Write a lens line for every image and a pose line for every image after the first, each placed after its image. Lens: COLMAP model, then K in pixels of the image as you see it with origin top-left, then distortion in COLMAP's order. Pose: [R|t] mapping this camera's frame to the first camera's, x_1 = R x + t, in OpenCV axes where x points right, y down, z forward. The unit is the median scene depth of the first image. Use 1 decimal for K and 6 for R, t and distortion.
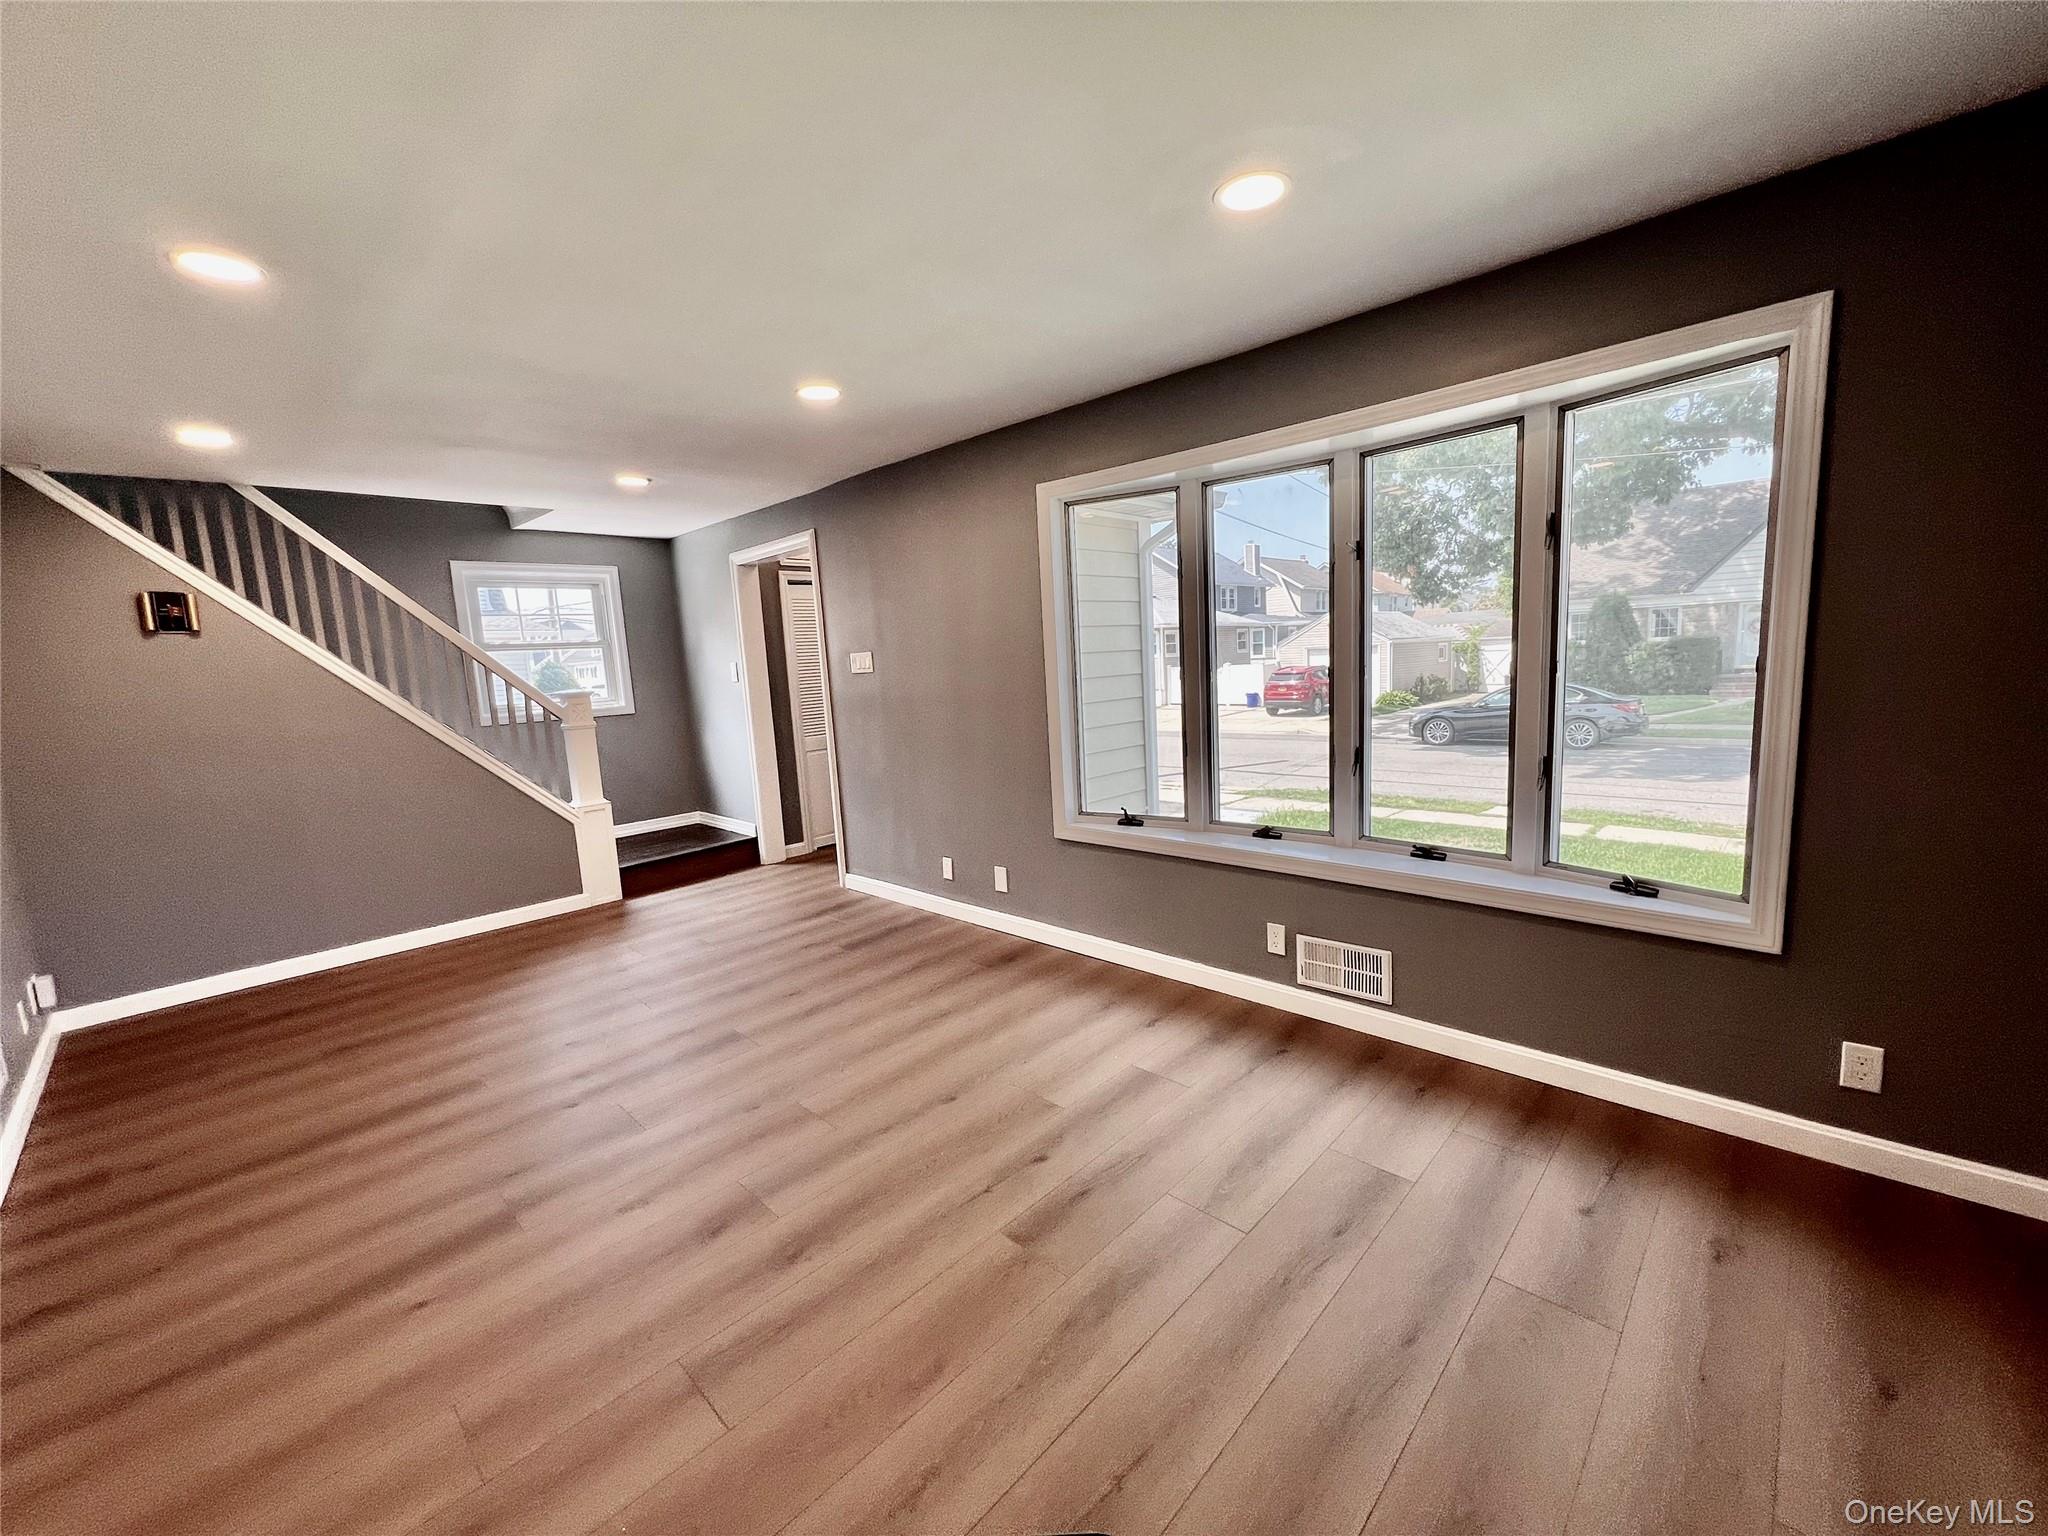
lens RADIAL K [[817.9, 0, 1019.8], [0, 817.9, 770.9], [0, 0, 1]] dist [-0.003635, 0.000675]
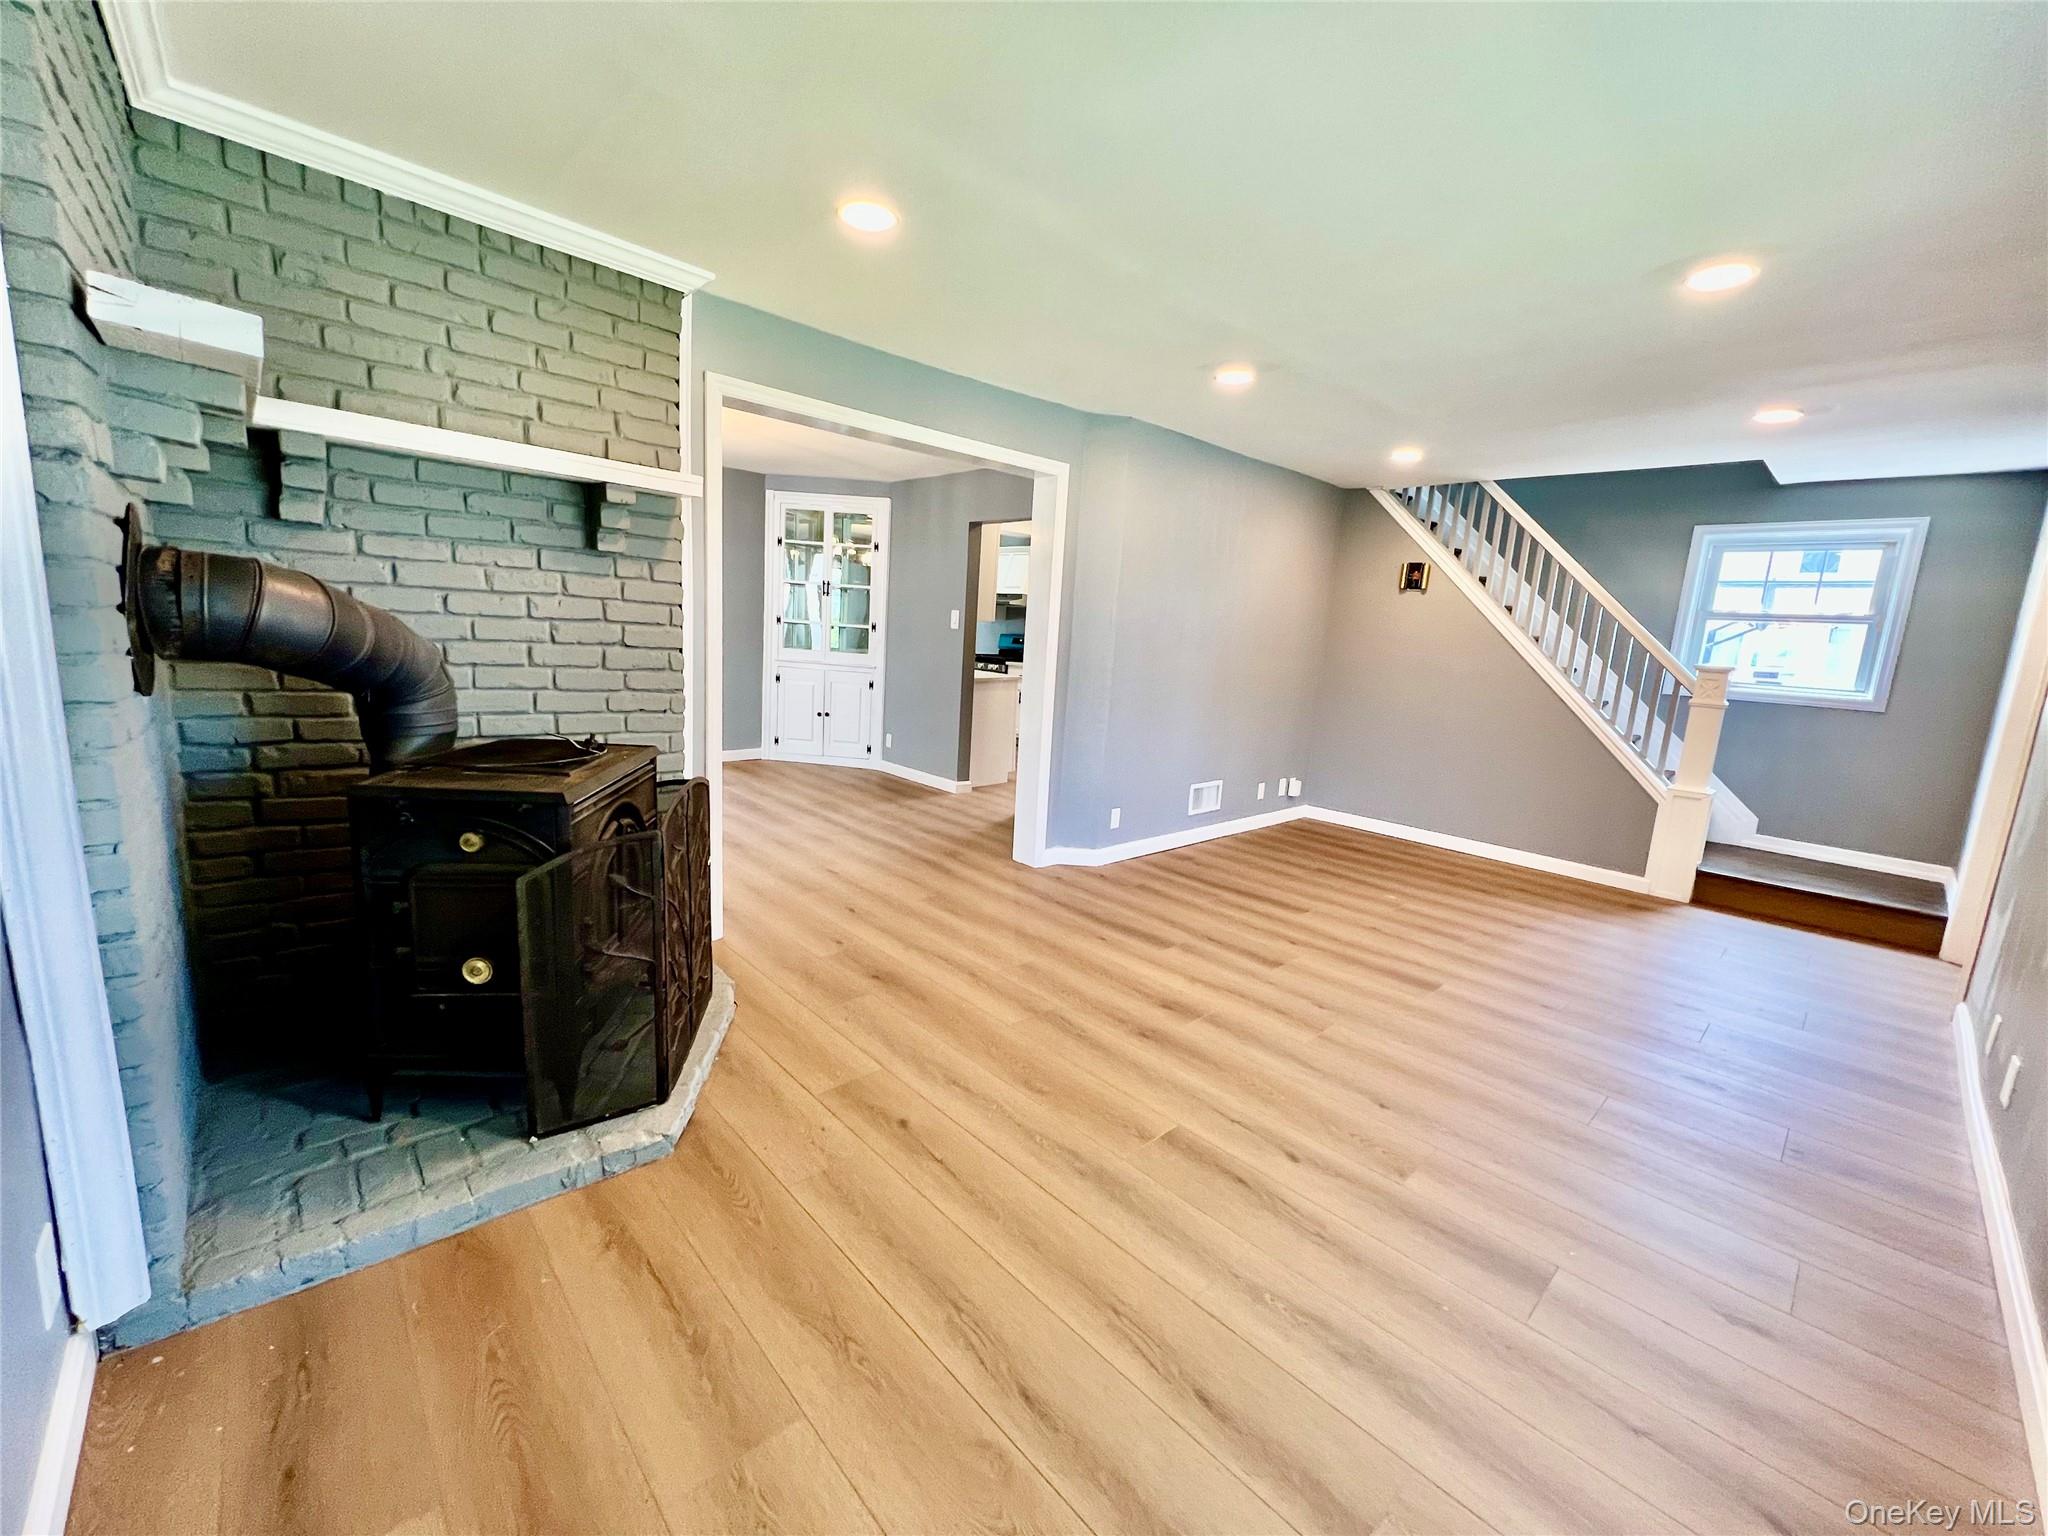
lens RADIAL K [[817.9, 0, 1033.0], [0, 817.9, 764.5], [0, 0, 1]] dist [-0.003635, 0.000675]
pose [[-0.039965, 0.218590, -0.974998, 0.567130], [-0.200681, 0.954139, 0.222140, -0.062639], [0.978841, 0.204541, 0.005735, 0.419047]]
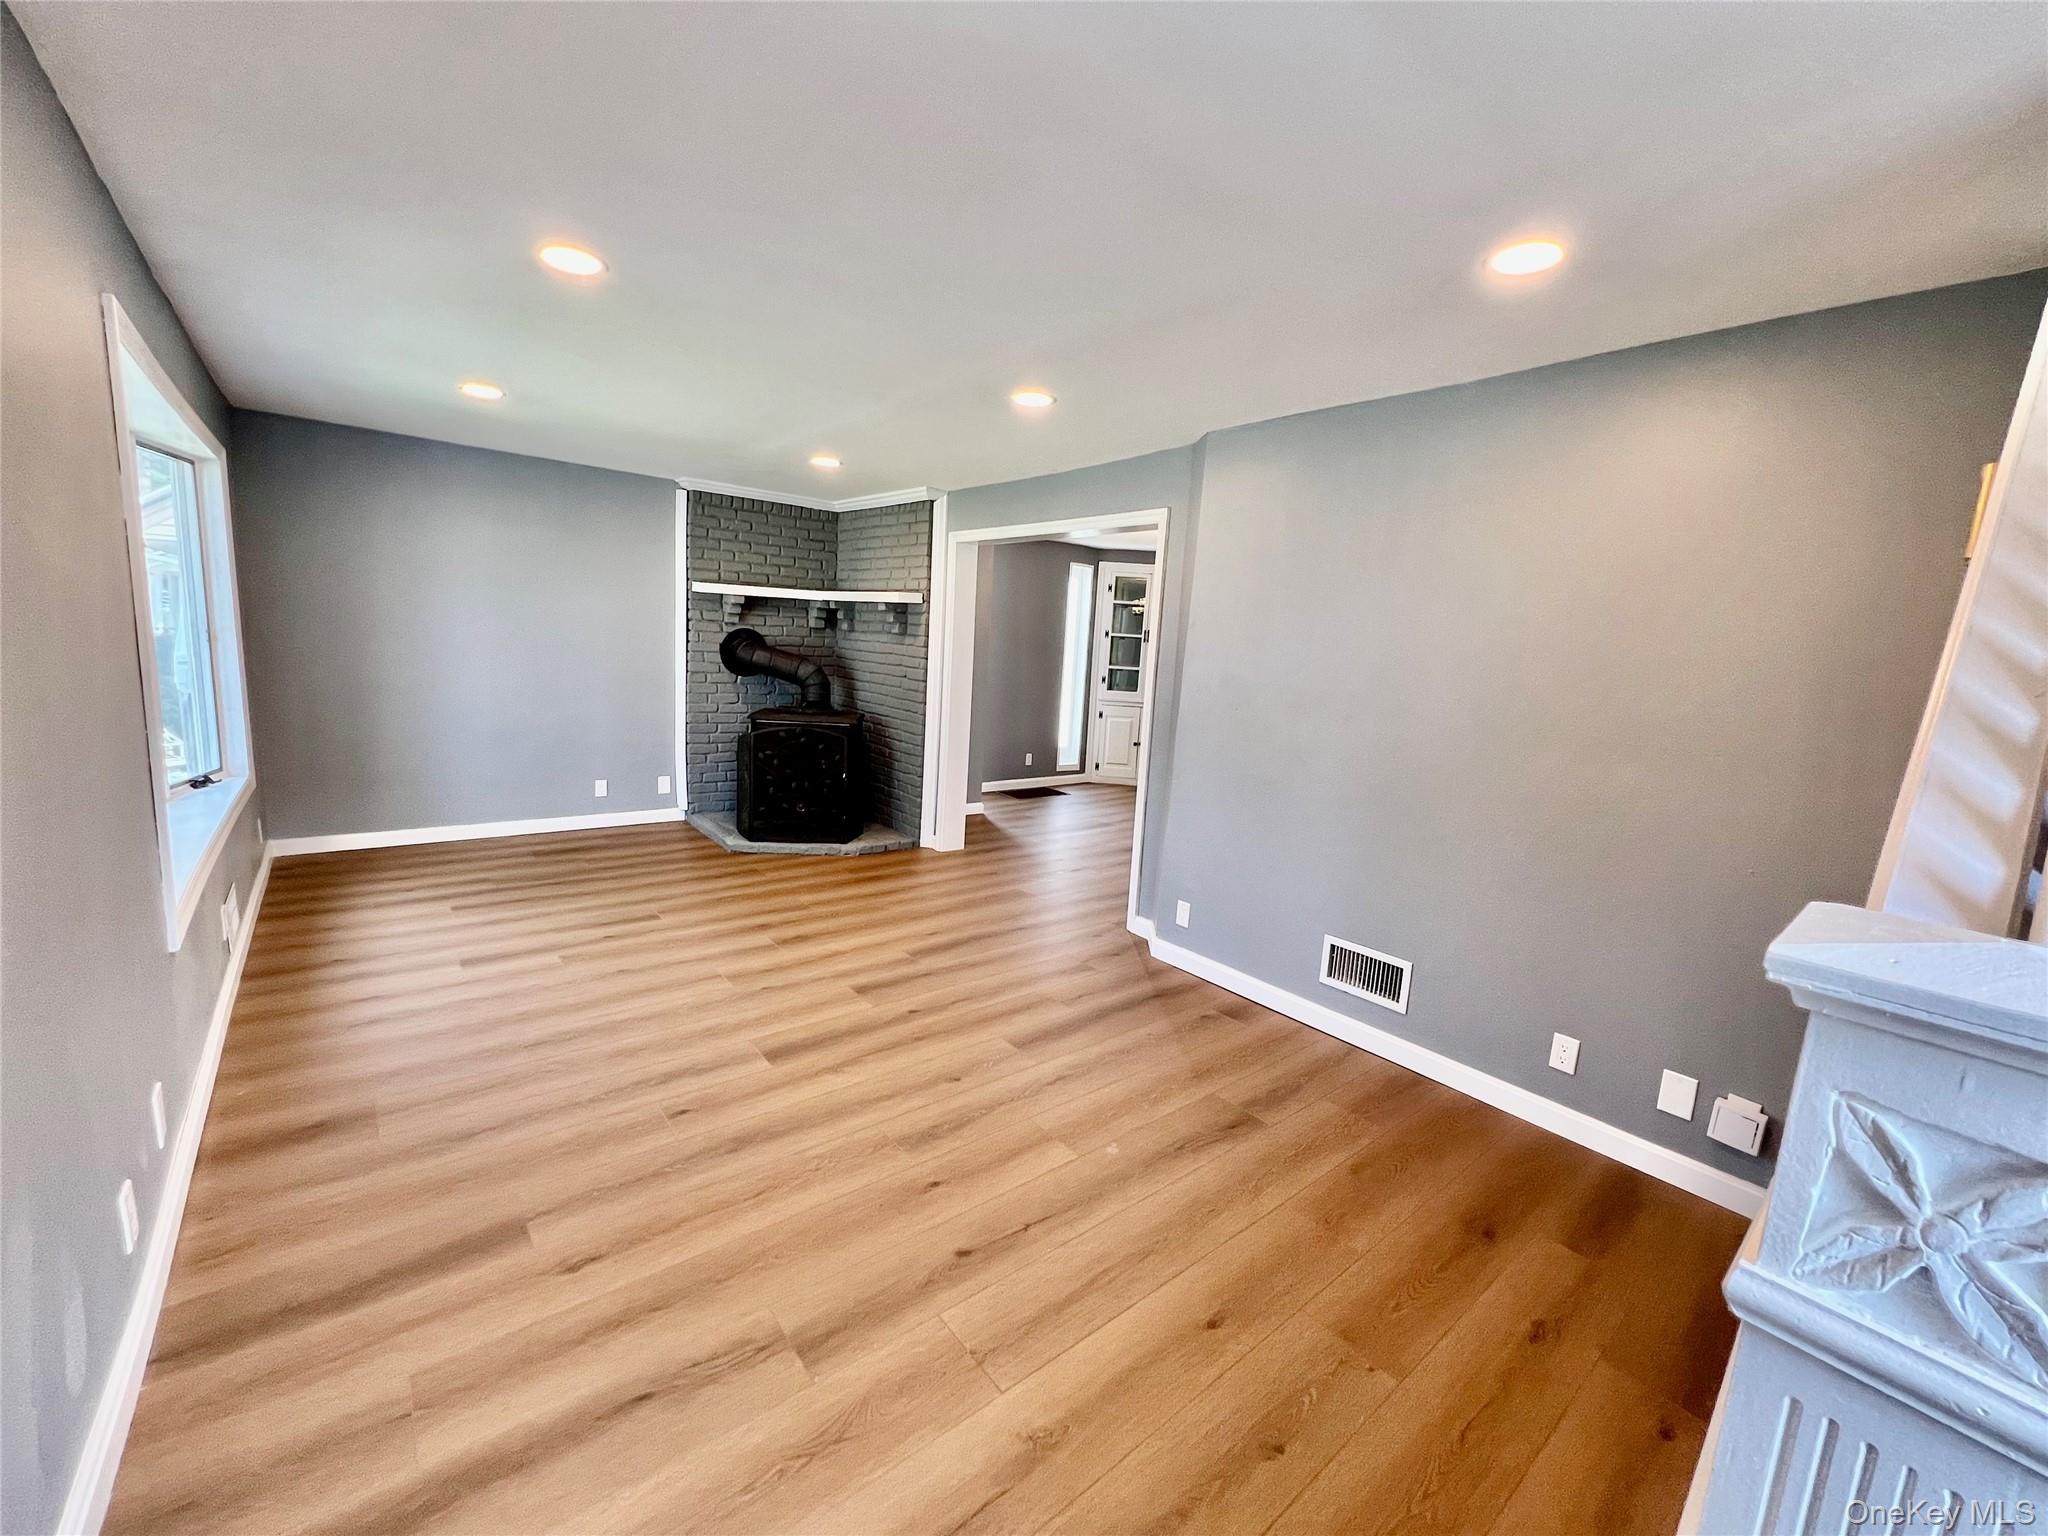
lens RADIAL K [[817.9, 0, 1026.0], [0, 817.9, 764.5], [0, 0, 1]] dist [-0.003635, 0.000675]
pose [[-0.994374, -0.019347, 0.104143, -0.661808], [0.011190, 0.958491, 0.284903, -0.216016], [-0.105332, 0.284465, -0.952882, 1.614764]]
